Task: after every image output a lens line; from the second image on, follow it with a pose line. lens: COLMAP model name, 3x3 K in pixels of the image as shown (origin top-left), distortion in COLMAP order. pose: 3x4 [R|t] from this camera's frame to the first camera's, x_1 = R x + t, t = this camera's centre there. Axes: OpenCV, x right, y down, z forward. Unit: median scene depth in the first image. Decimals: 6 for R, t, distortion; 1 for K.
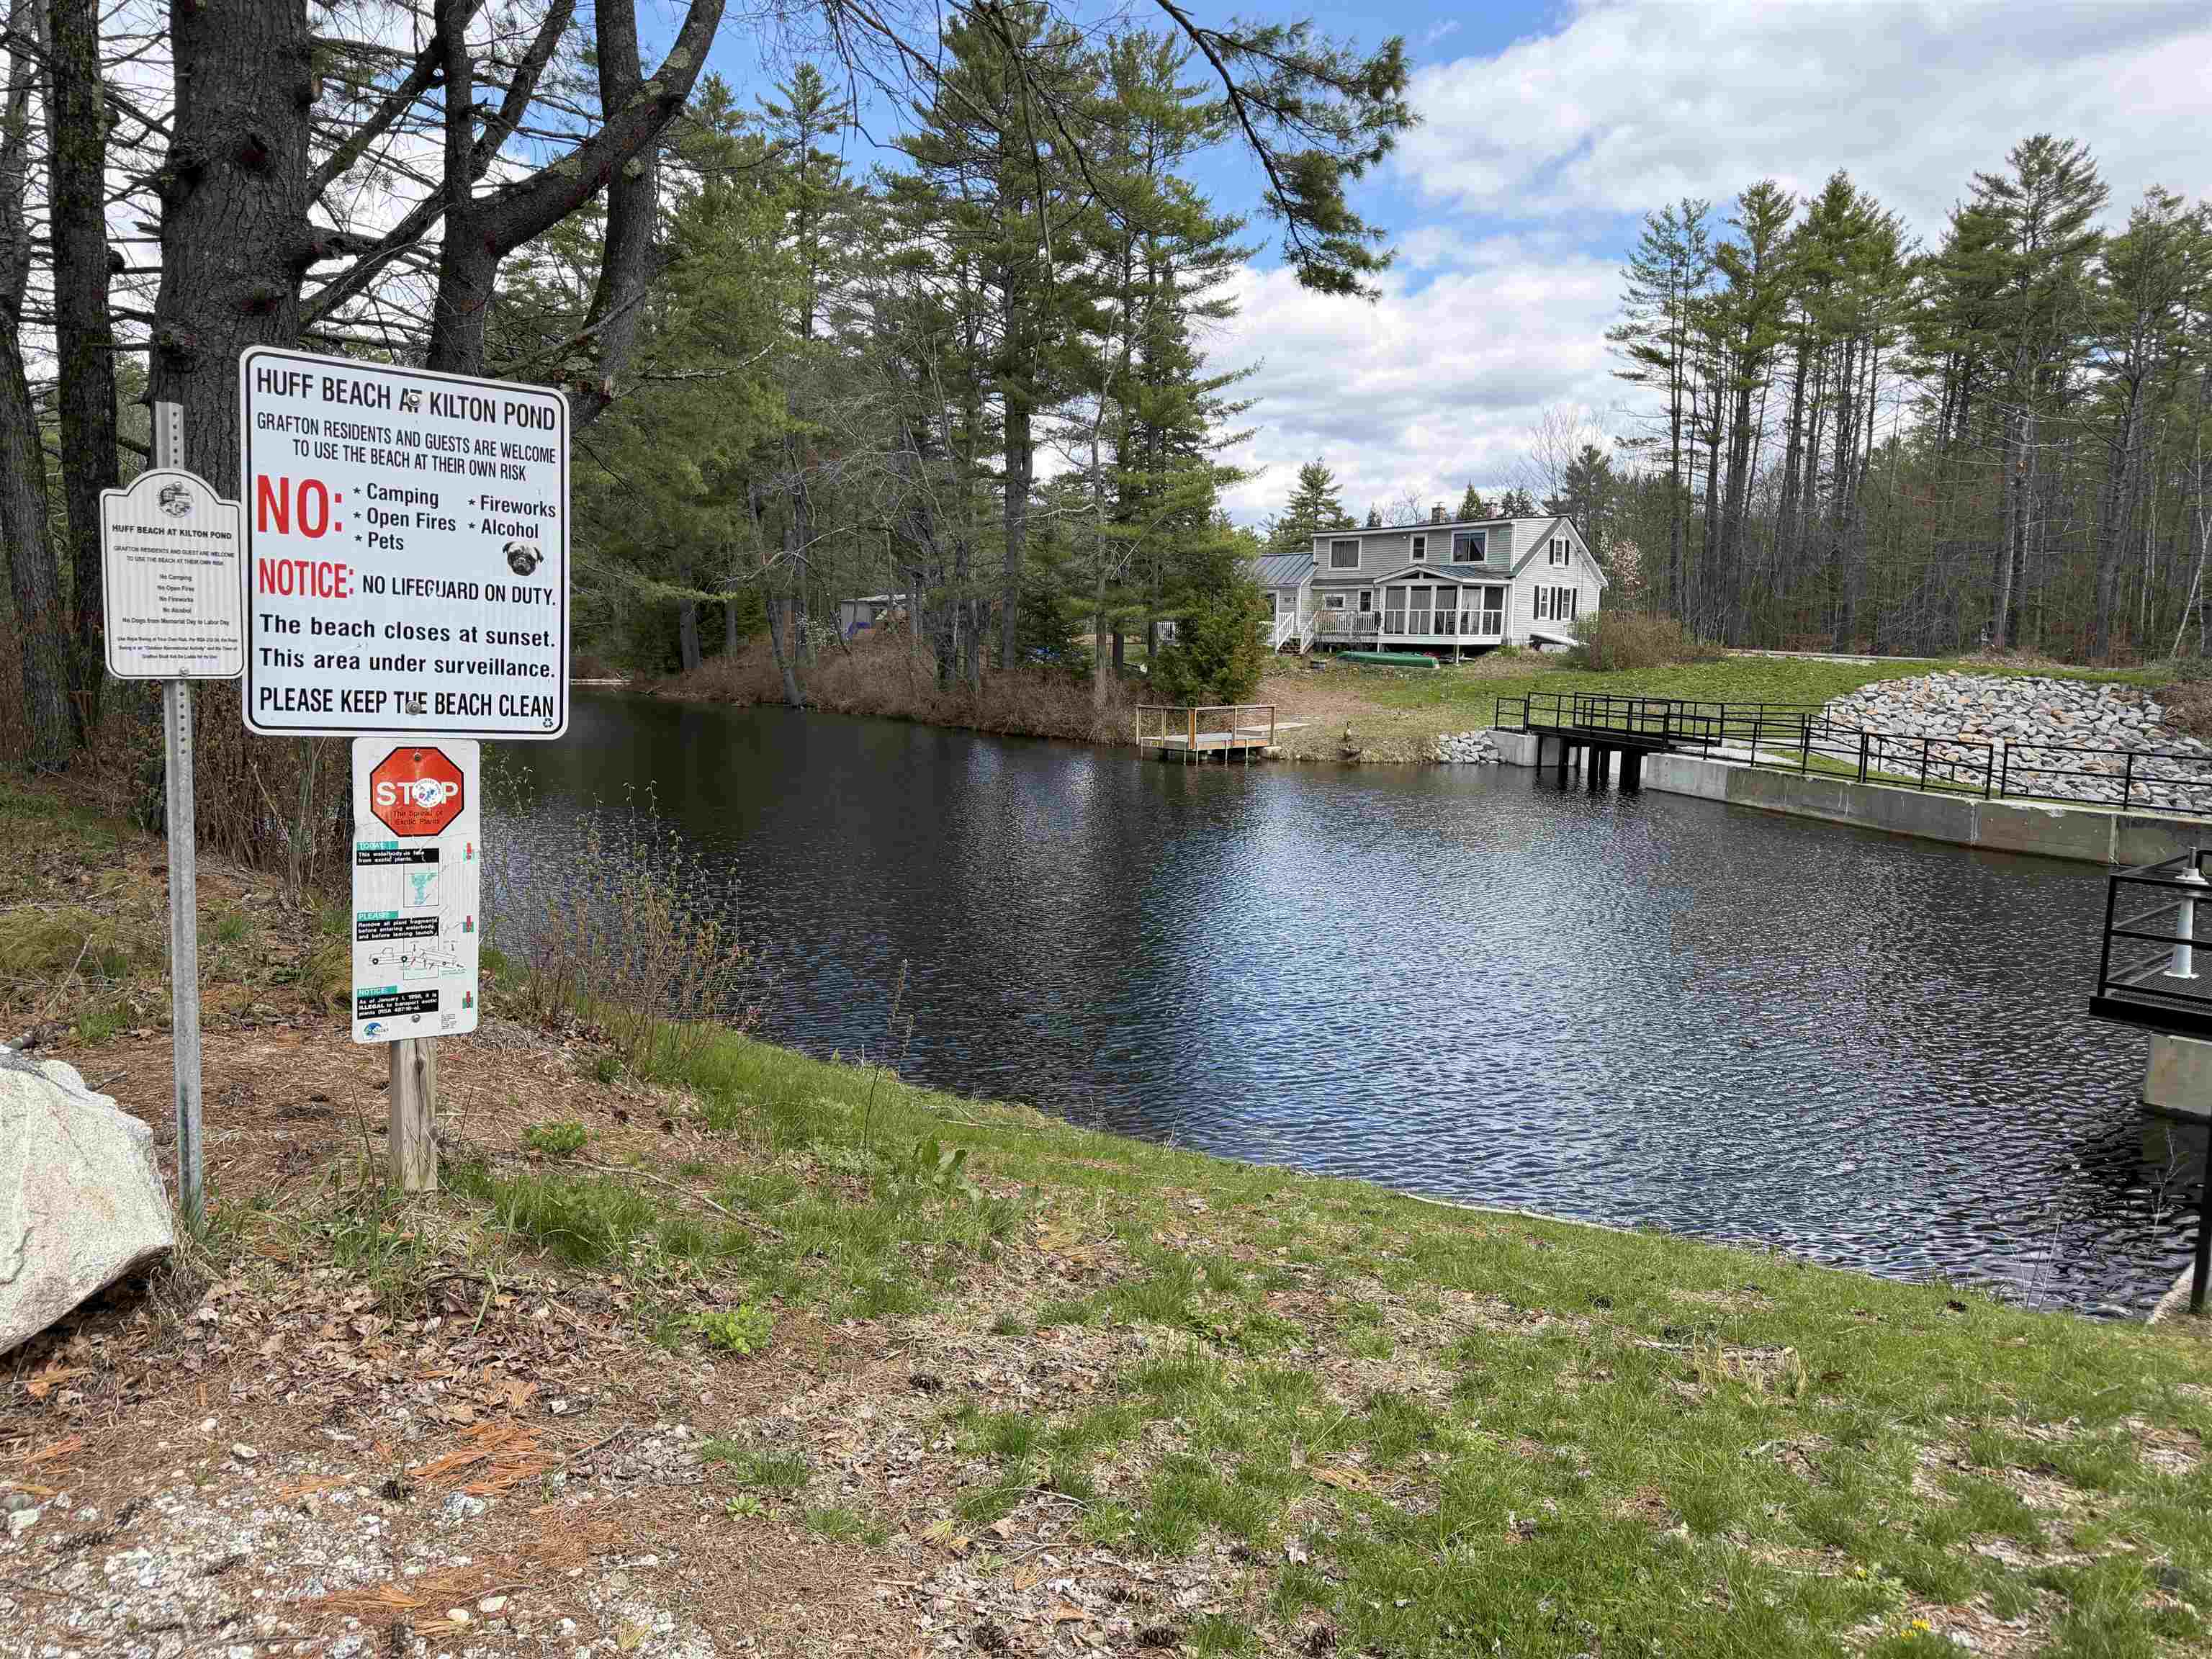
lens RADIAL K [[1576.8, 0, 1101.6], [0, 1576.8, 815.1], [0, 0, 1]] dist [0.061904, -0.058094]
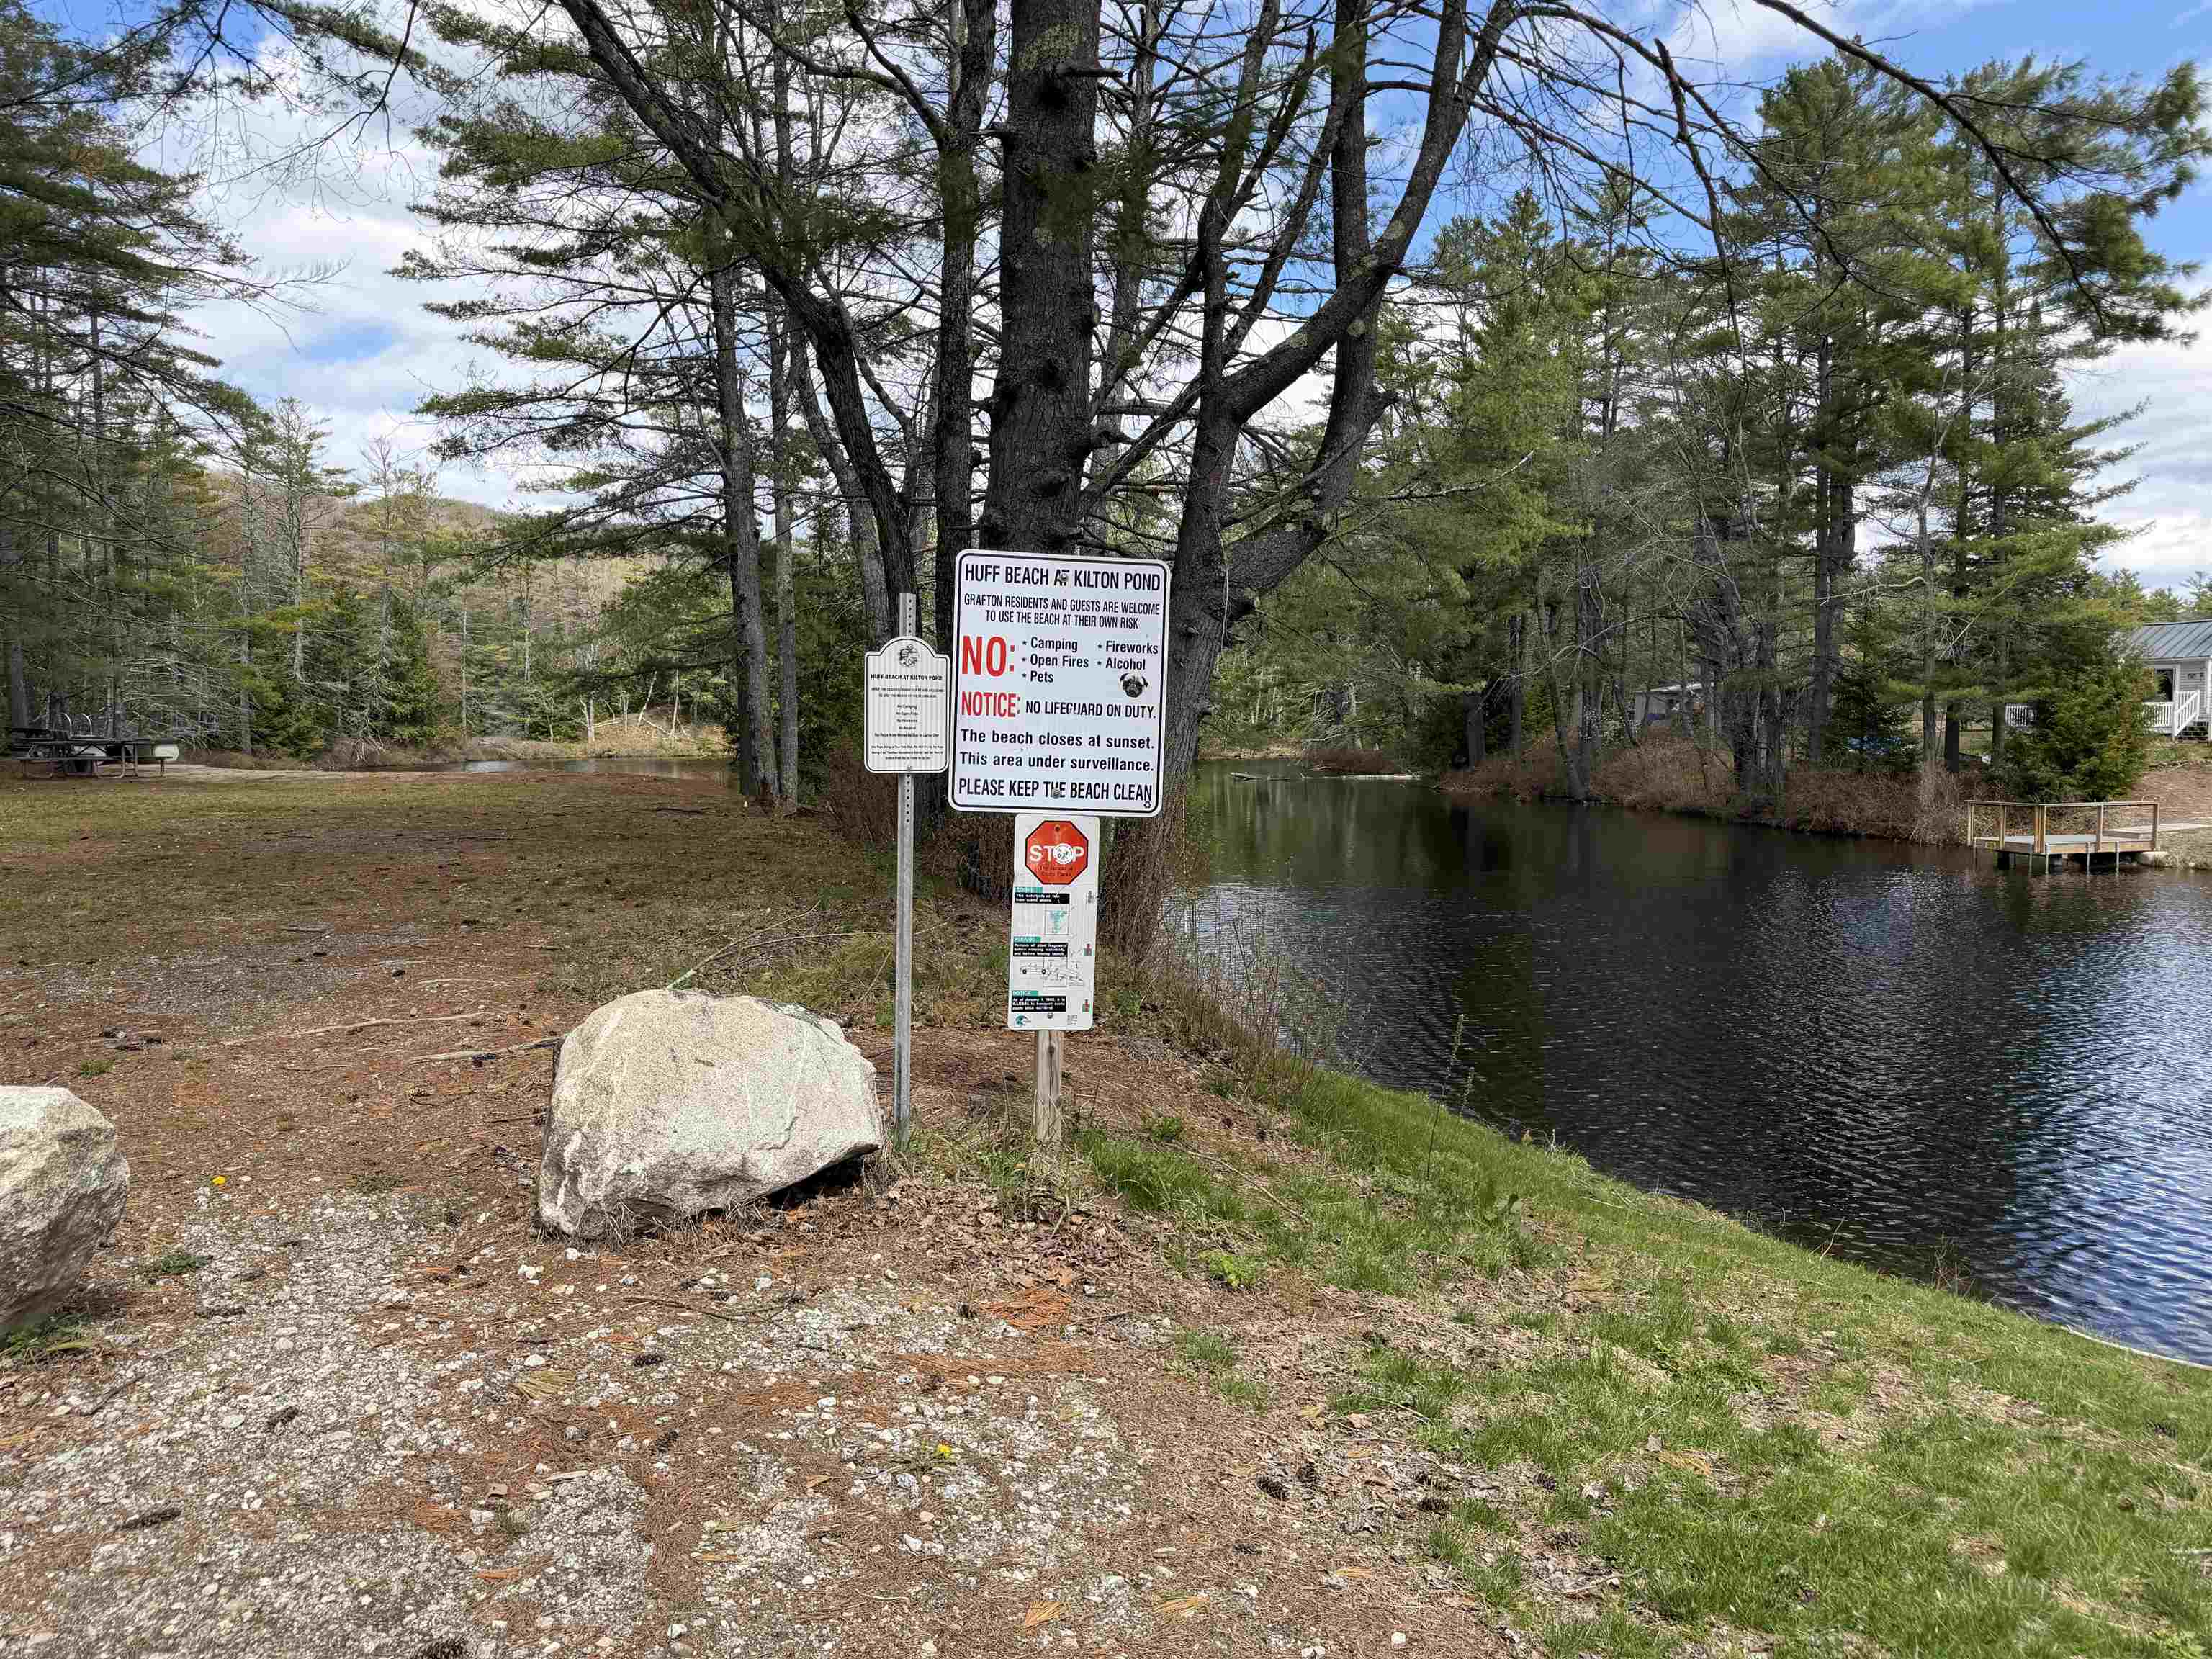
lens RADIAL K [[1576.8, 0, 1097.8], [0, 1576.8, 812.8], [0, 0, 1]] dist [0.061904, -0.058094]
pose [[0.878127, 0.011139, -0.478298, 0.196543], [-0.040105, 0.997924, -0.050391, 0.013535], [0.476744, 0.063432, 0.876751, -0.146793]]
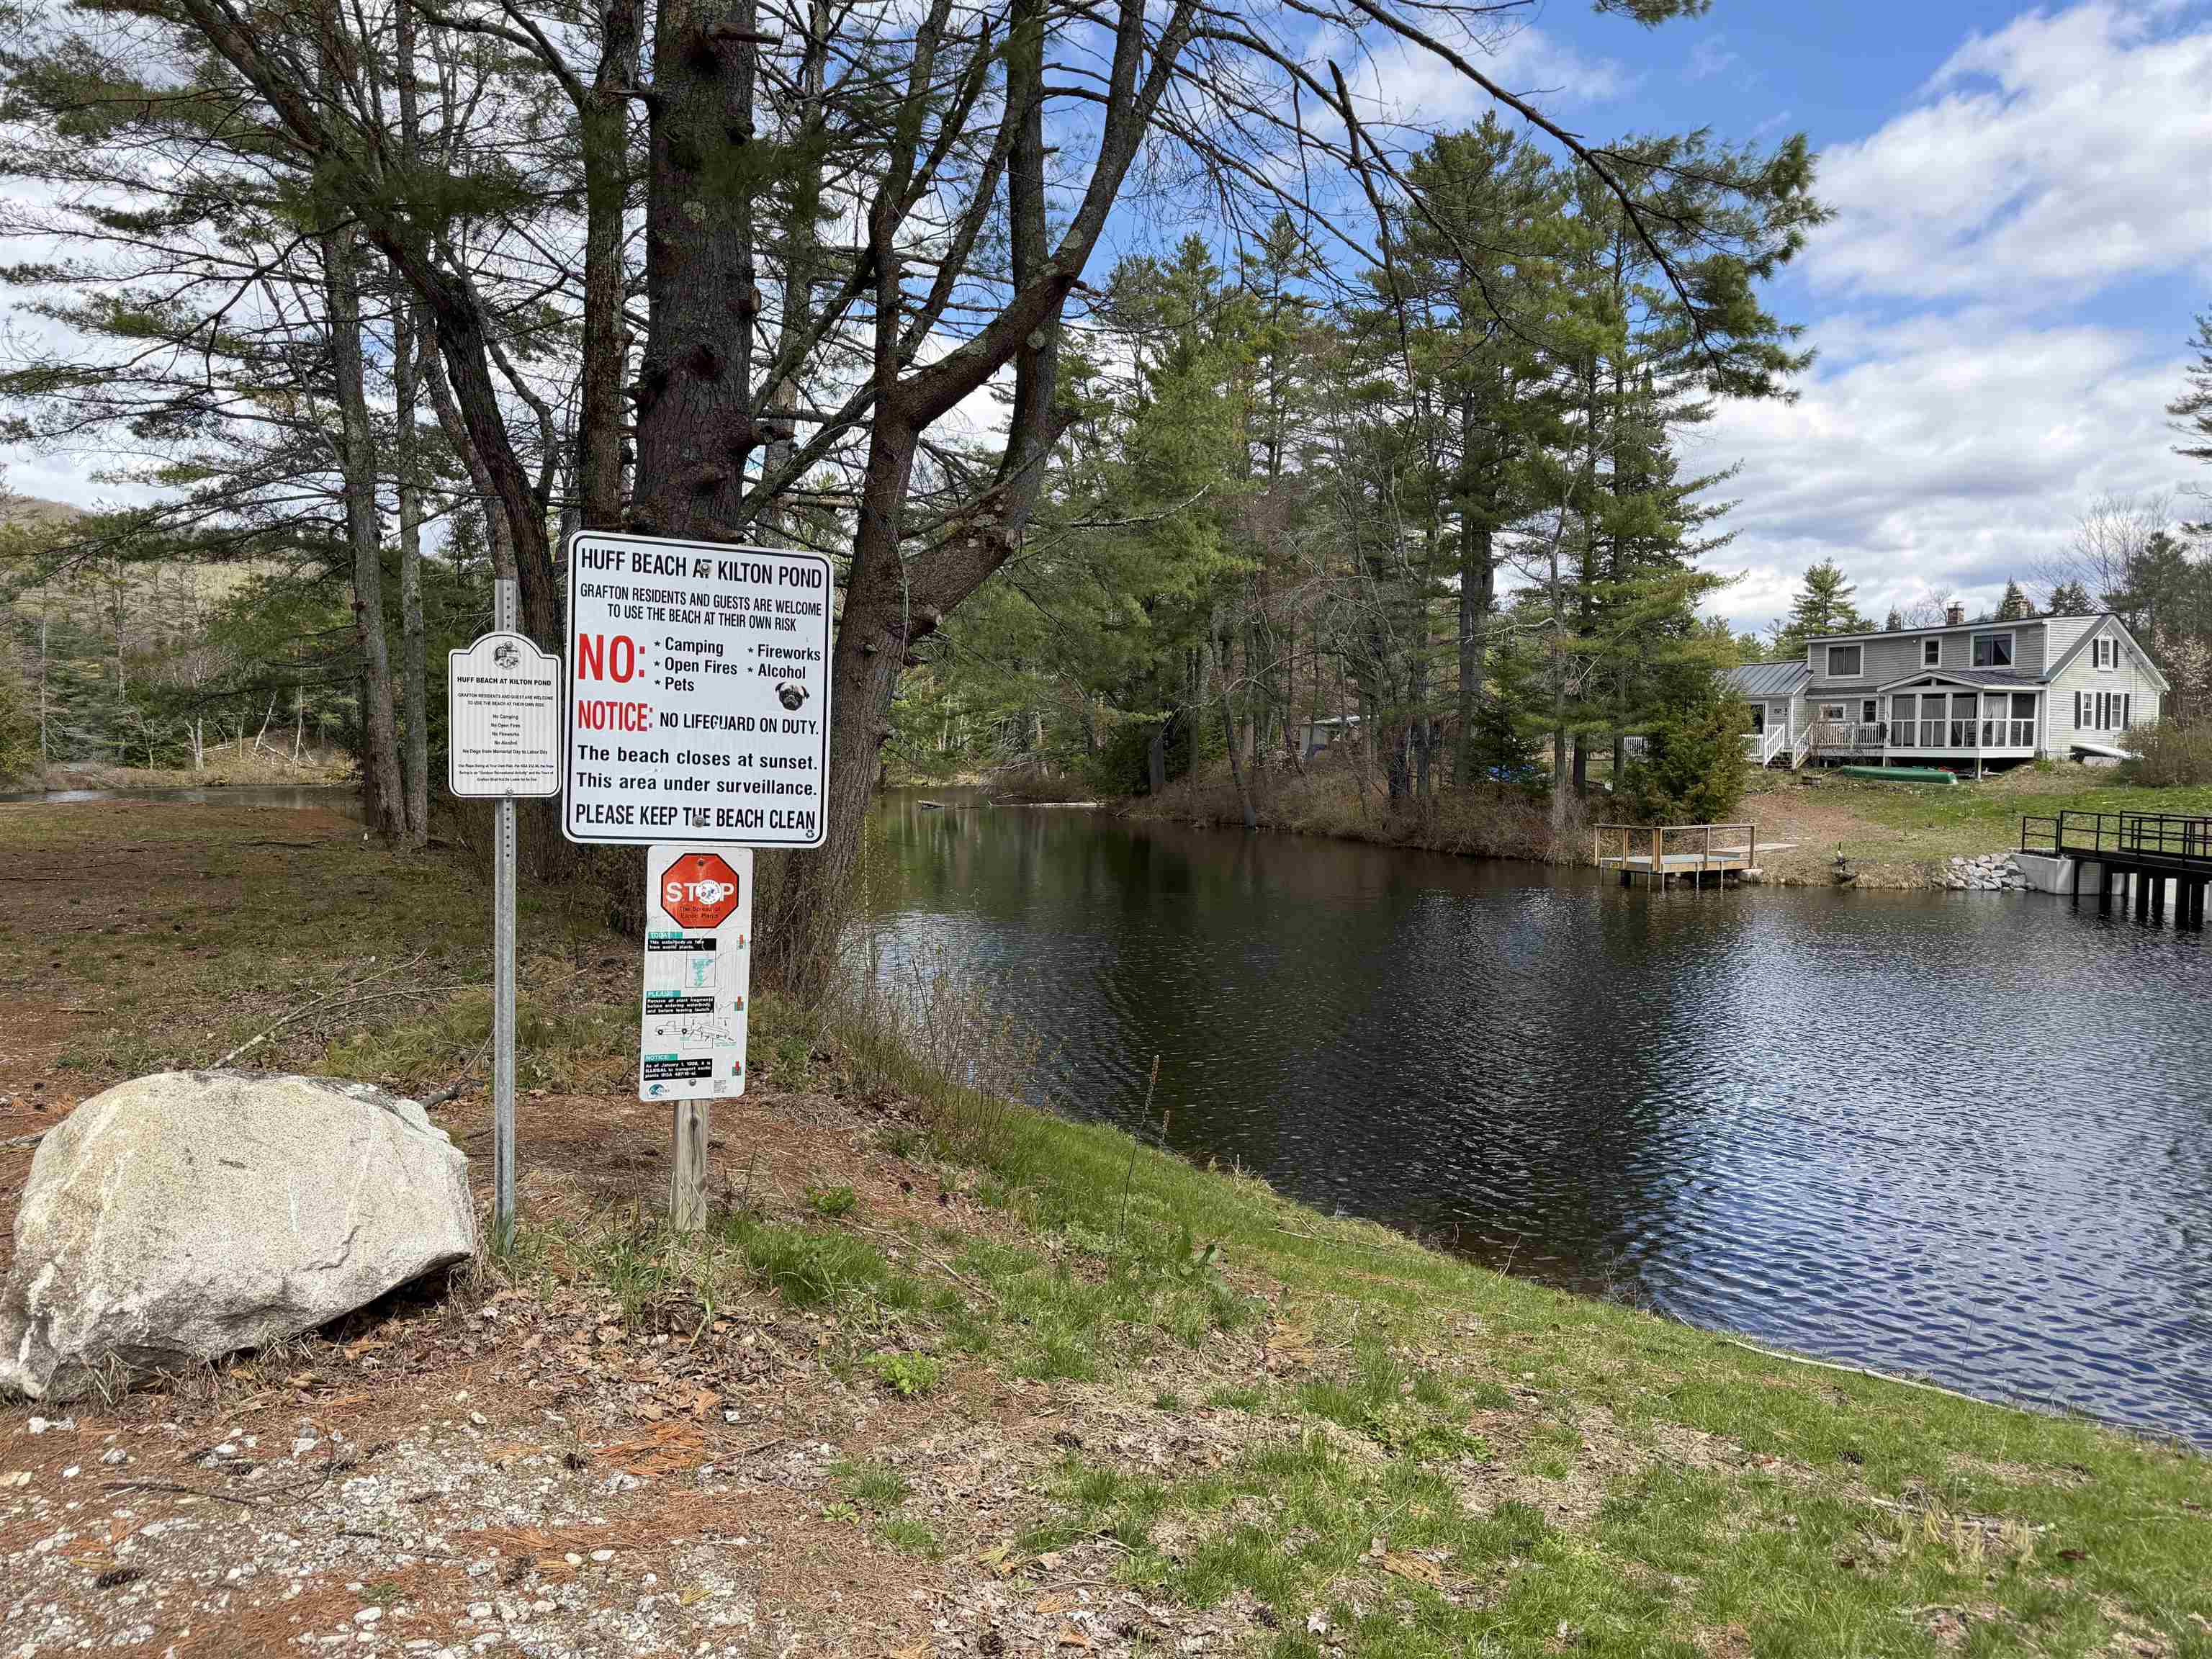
lens RADIAL K [[1576.8, 0, 1122.8], [0, 1576.8, 833.8], [0, 0, 1]] dist [0.061904, -0.058094]
pose [[0.959496, 0.001520, -0.281717, 0.157231], [-0.019609, 0.997921, -0.061402, 0.006766], [0.281037, 0.064439, 0.957531, -0.038535]]
